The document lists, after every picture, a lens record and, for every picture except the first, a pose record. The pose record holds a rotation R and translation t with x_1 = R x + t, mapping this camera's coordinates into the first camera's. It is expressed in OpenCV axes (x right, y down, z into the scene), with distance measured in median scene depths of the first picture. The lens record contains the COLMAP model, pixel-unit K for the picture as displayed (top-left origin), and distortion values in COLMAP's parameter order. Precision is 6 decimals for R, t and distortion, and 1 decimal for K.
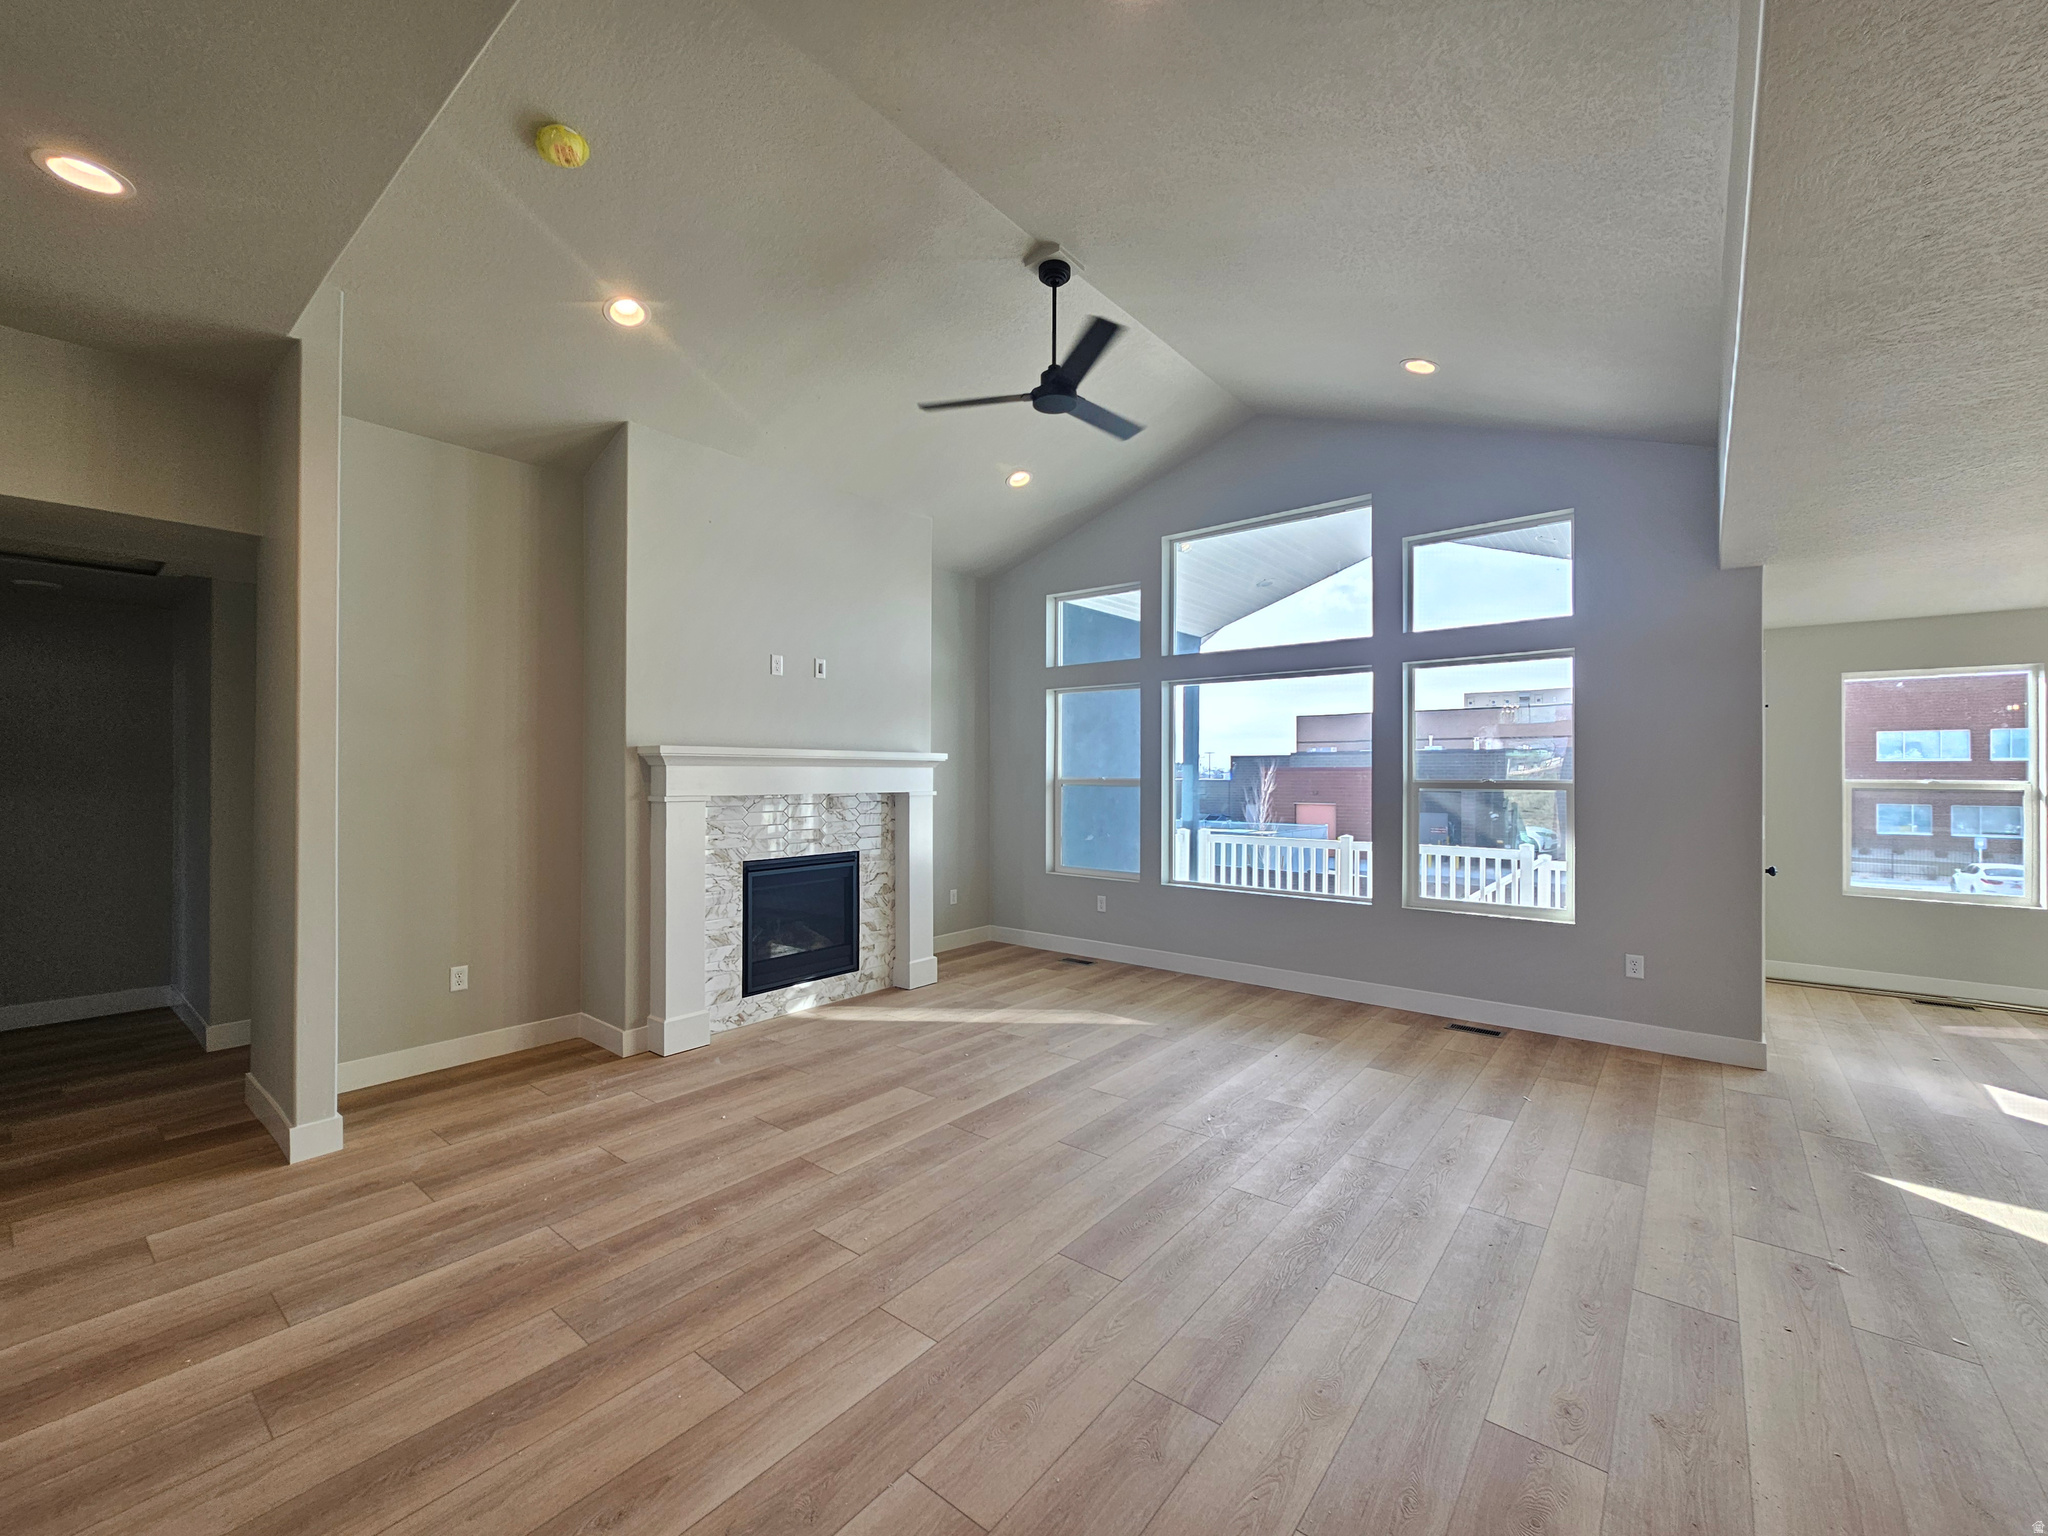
lens RADIAL K [[840.6, 0, 1024.0], [0, 840.6, 768.0], [0, 0, 1]] dist [-0.000236, -0.000211]
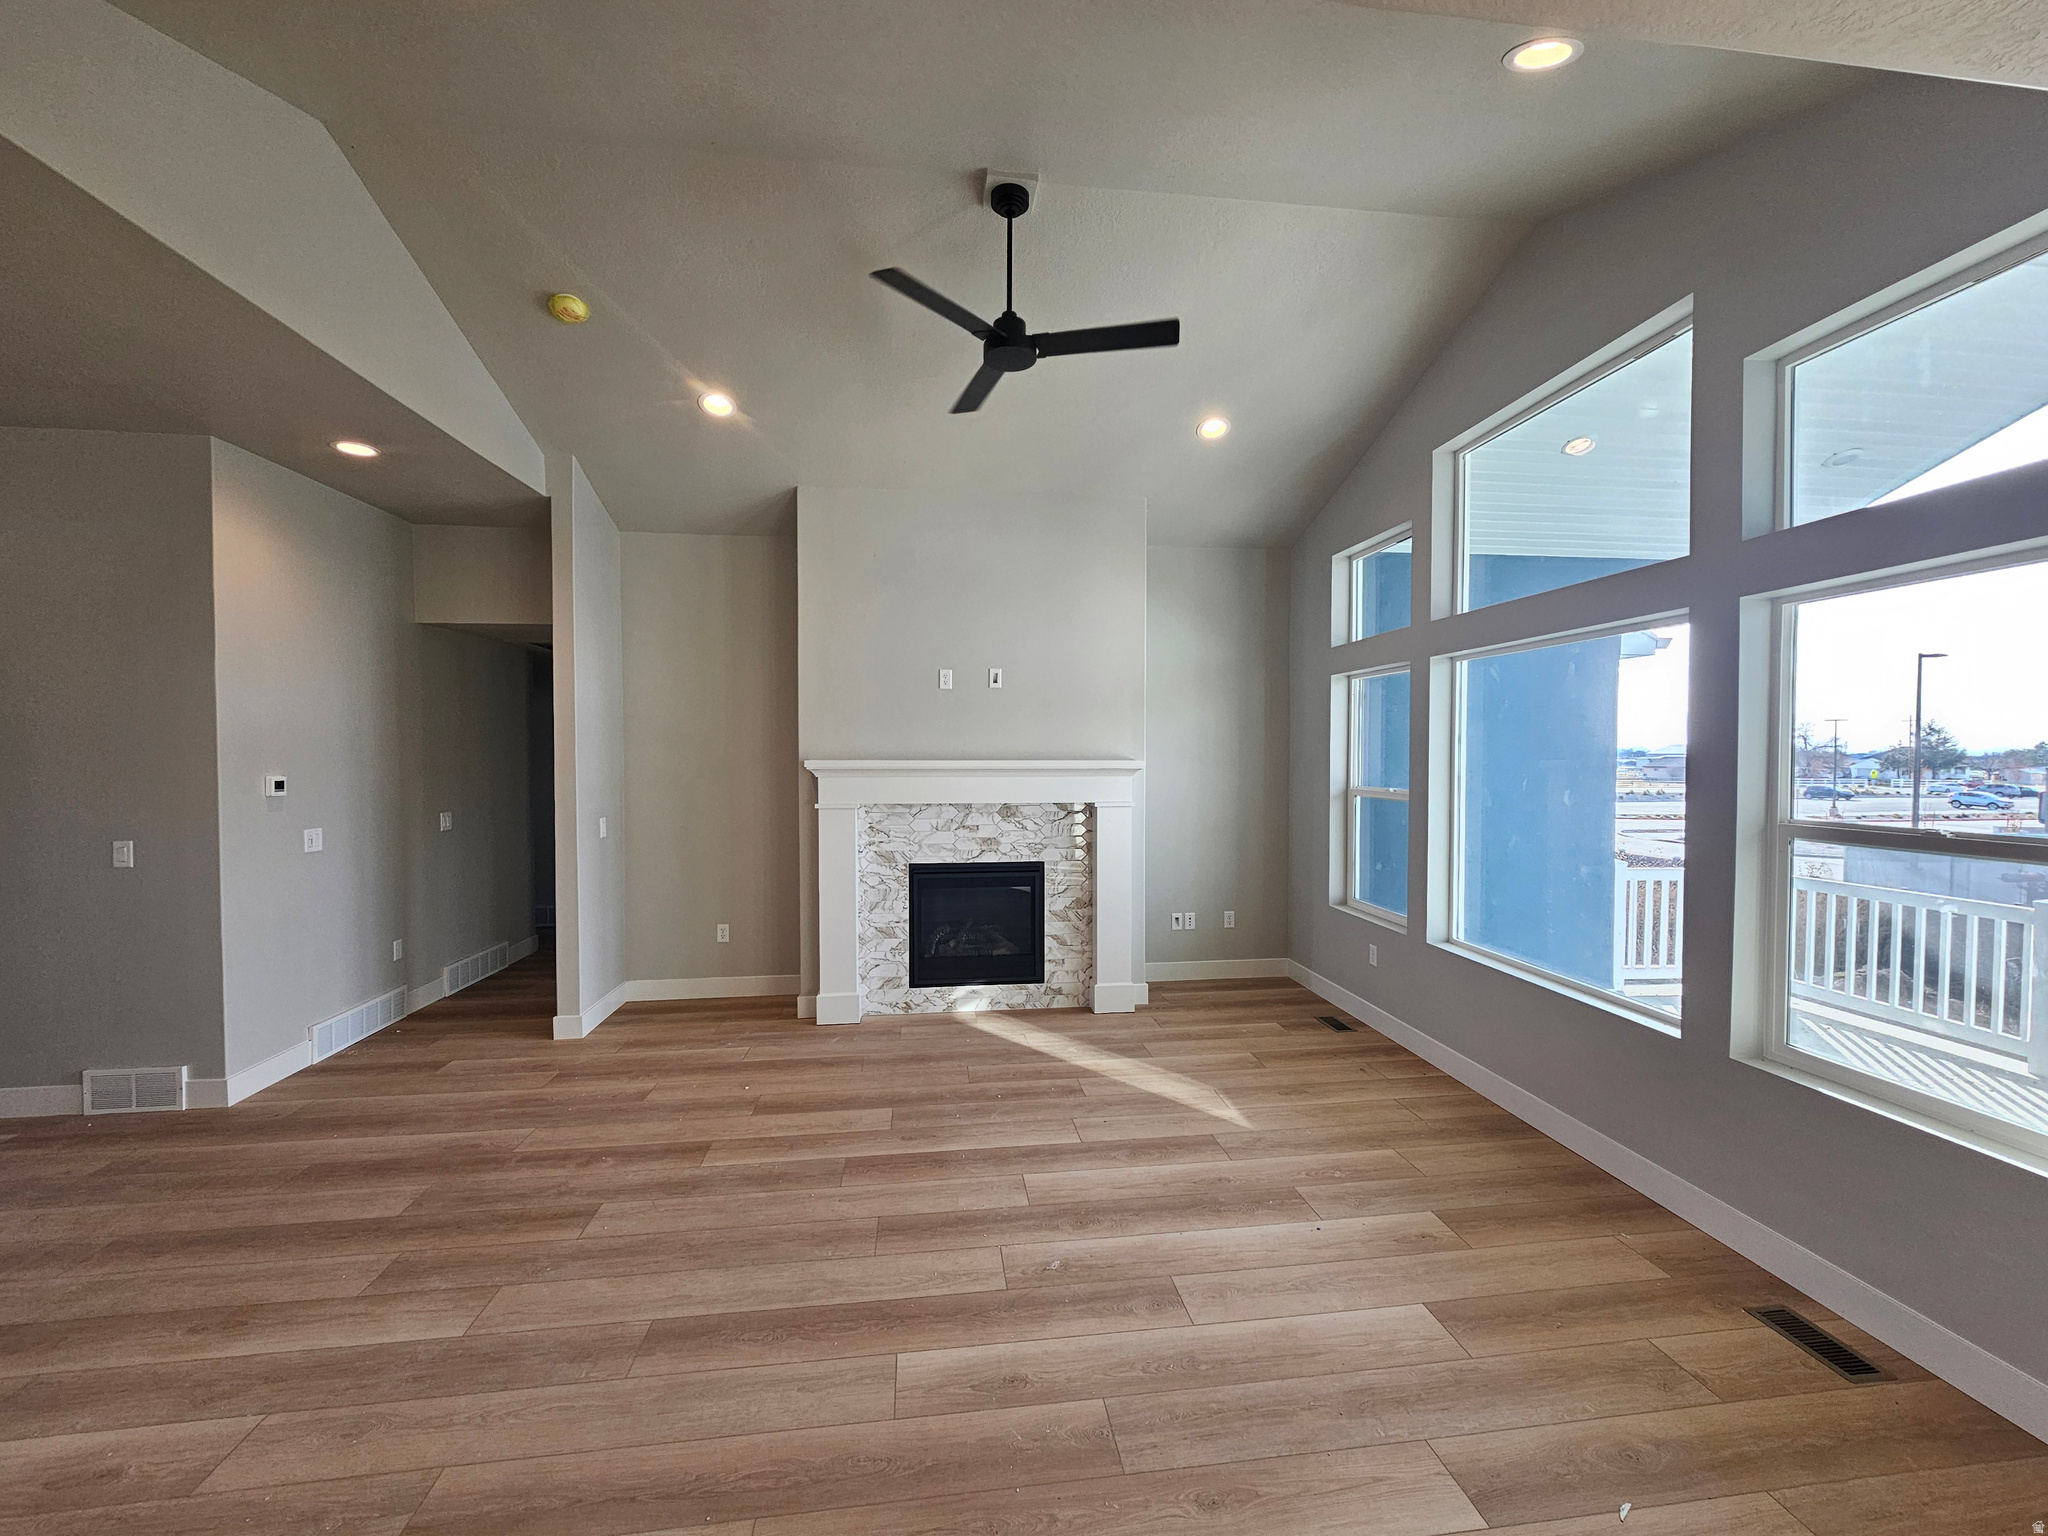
lens RADIAL K [[834.7, 0, 1031.8], [0, 834.7, 773.1], [0, 0, 1]] dist [-0.001101, -0.000127]
pose [[0.722043, 0.014723, -0.691692, 0.526114], [0.005902, 0.999606, 0.027438, -0.034765], [0.691823, -0.023894, 0.721672, 0.333233]]
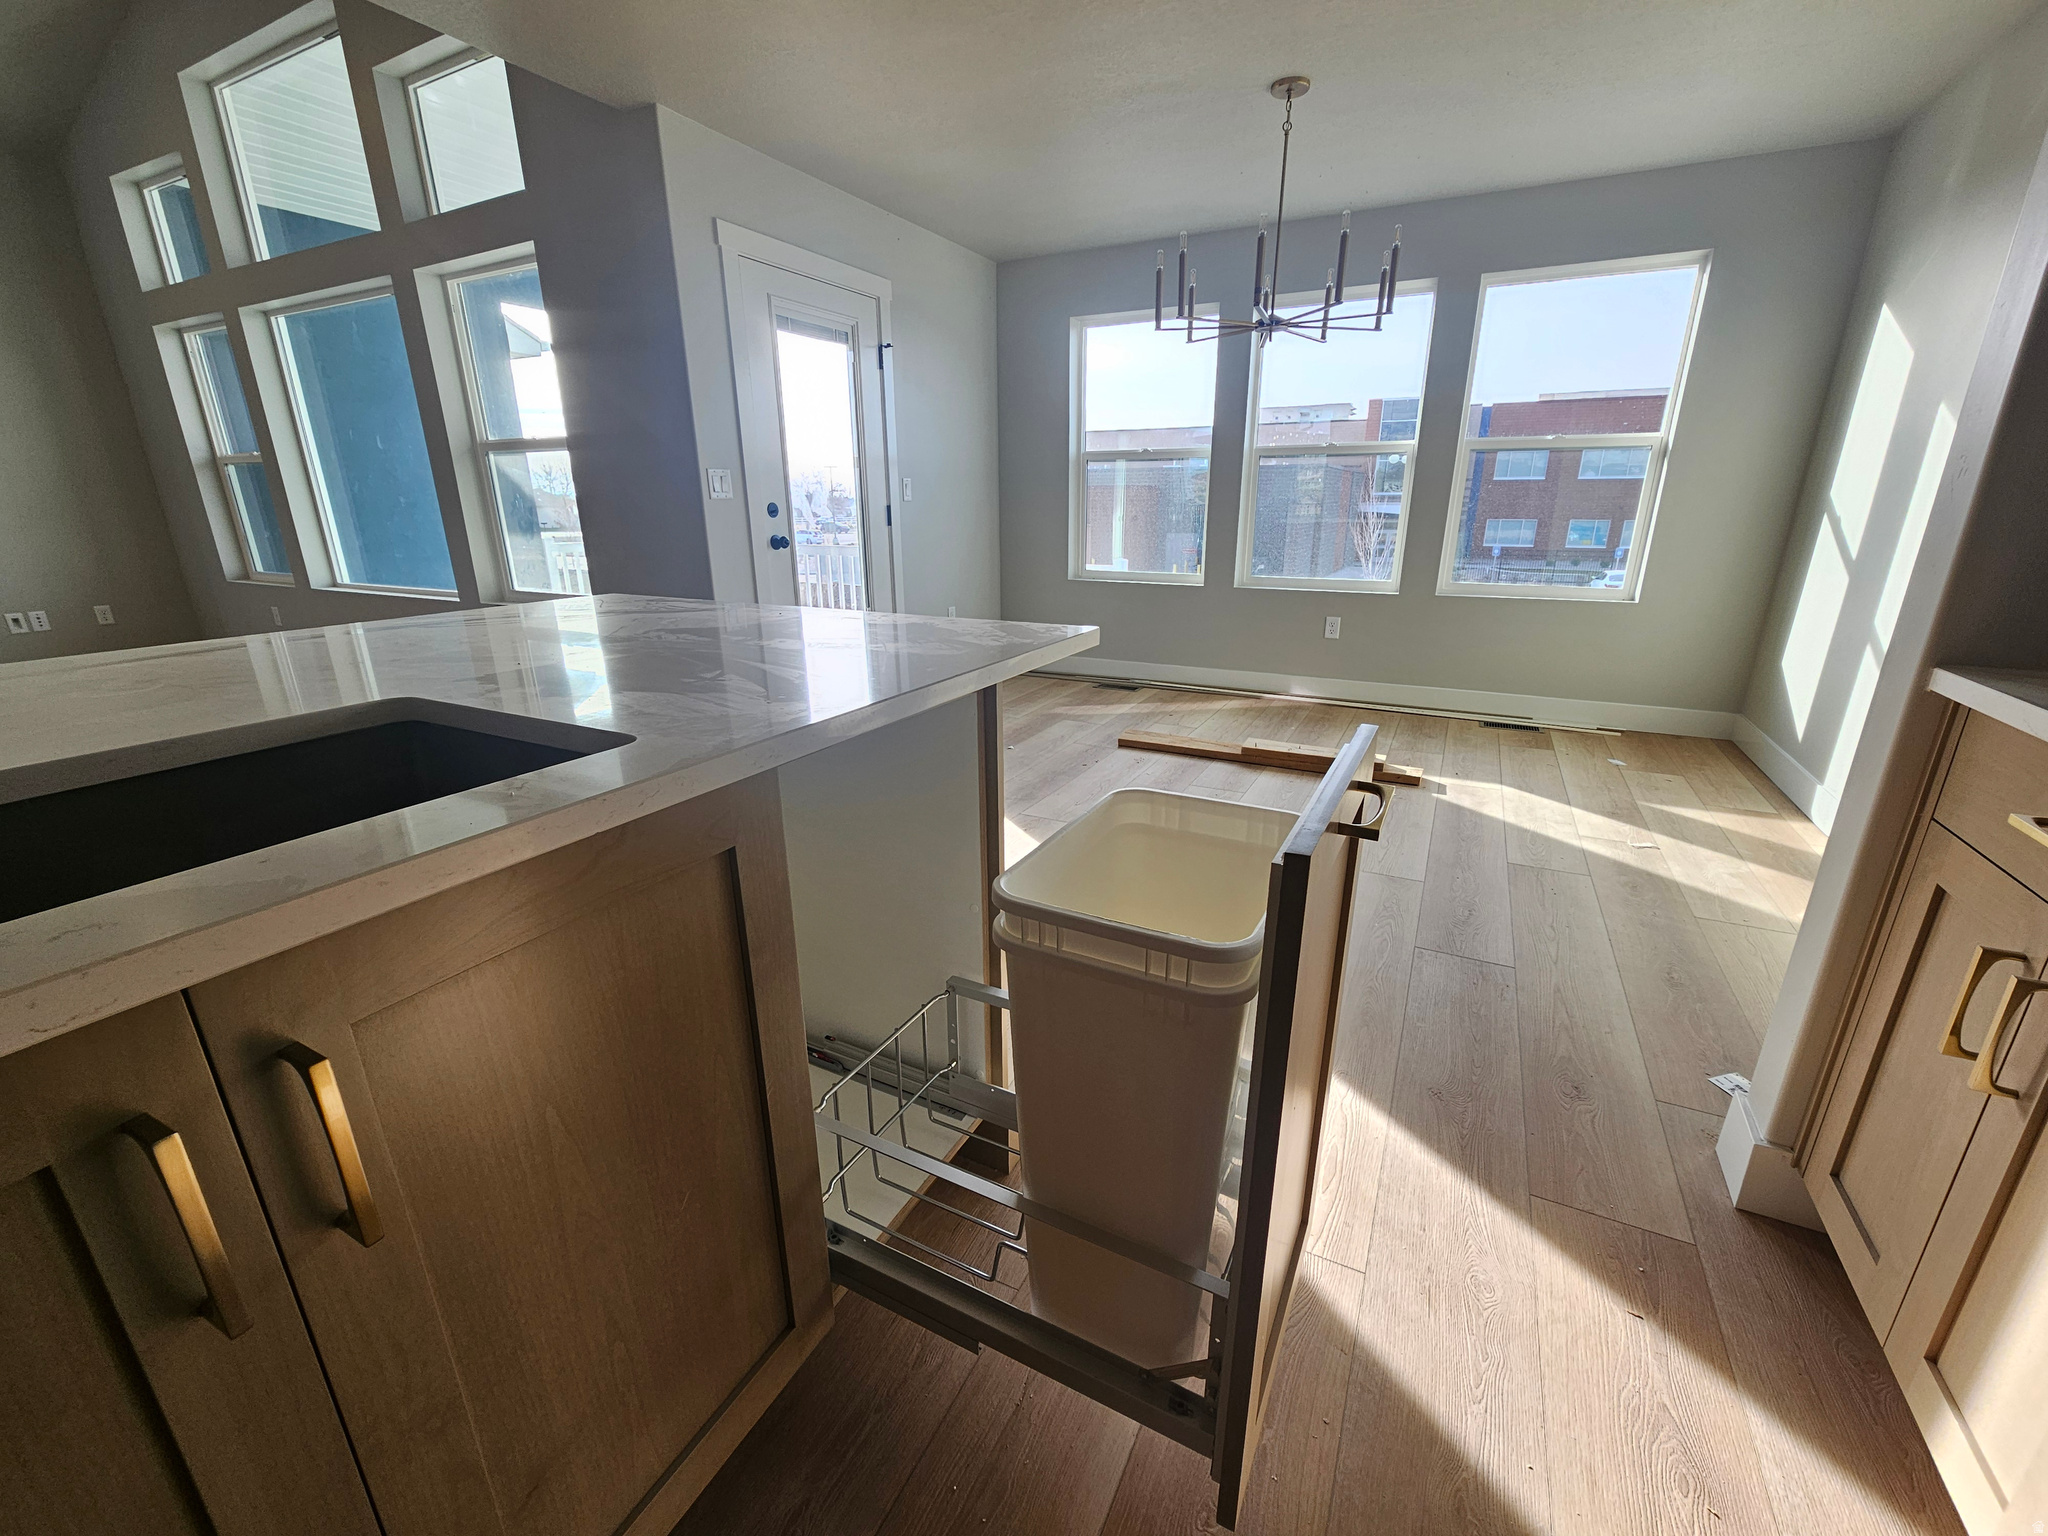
lens RADIAL K [[840.6, 0, 1024.0], [0, 840.6, 768.0], [0, 0, 1]] dist [-0.000236, -0.000211]
pose [[0.979968, -0.065132, 0.188206, 0.865515], [0.003277, 0.950156, 0.311756, 0.067166], [-0.199130, -0.304894, 0.931336, 0.071393]]
